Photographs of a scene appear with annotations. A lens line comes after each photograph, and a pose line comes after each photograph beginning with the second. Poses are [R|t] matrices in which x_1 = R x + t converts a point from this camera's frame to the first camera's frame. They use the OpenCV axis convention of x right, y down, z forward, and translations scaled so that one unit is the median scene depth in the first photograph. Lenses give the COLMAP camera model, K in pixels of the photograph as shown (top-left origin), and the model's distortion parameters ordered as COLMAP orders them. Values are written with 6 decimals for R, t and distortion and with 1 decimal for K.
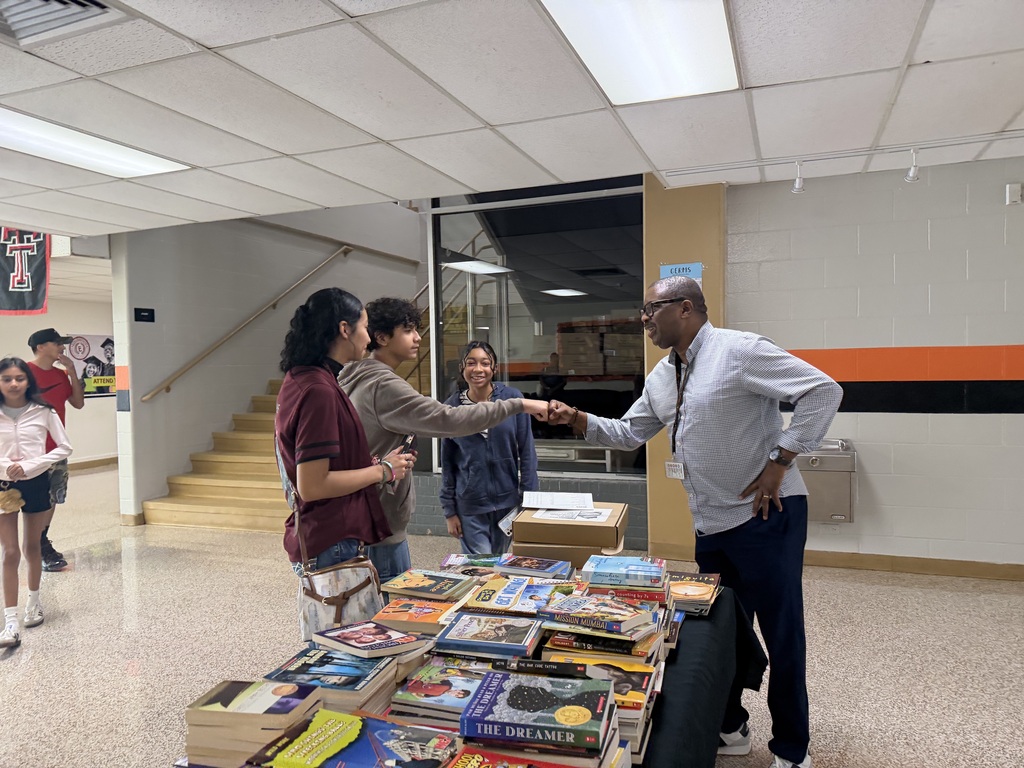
lens RADIAL K [[695.8, 0, 511.9], [0, 695.8, 368.3], [0, 0, 1]] dist [0.007667, 0.003100]
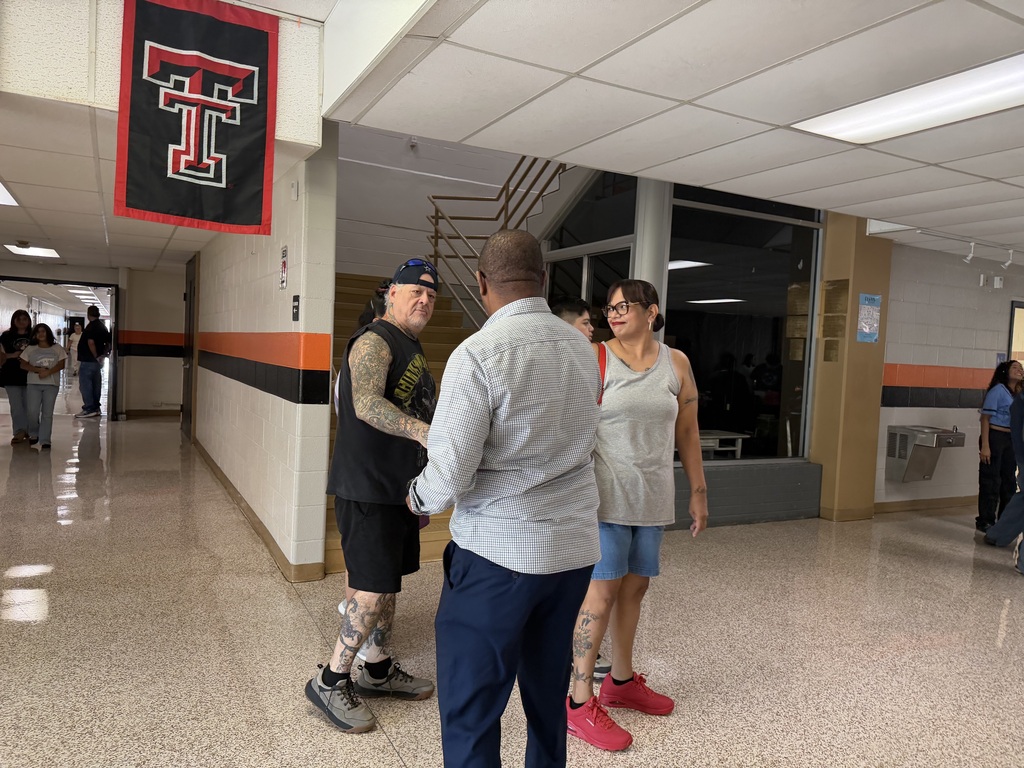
lens RADIAL K [[736.3, 0, 495.3], [0, 736.3, 383.5], [0, 0, 1]] dist [0.005904, -0.001623]
pose [[0.690056, 0.021266, 0.723443, -0.951713], [-0.056890, 0.998069, 0.024926, 0.017782], [-0.721516, -0.058357, 0.689934, 0.425442]]
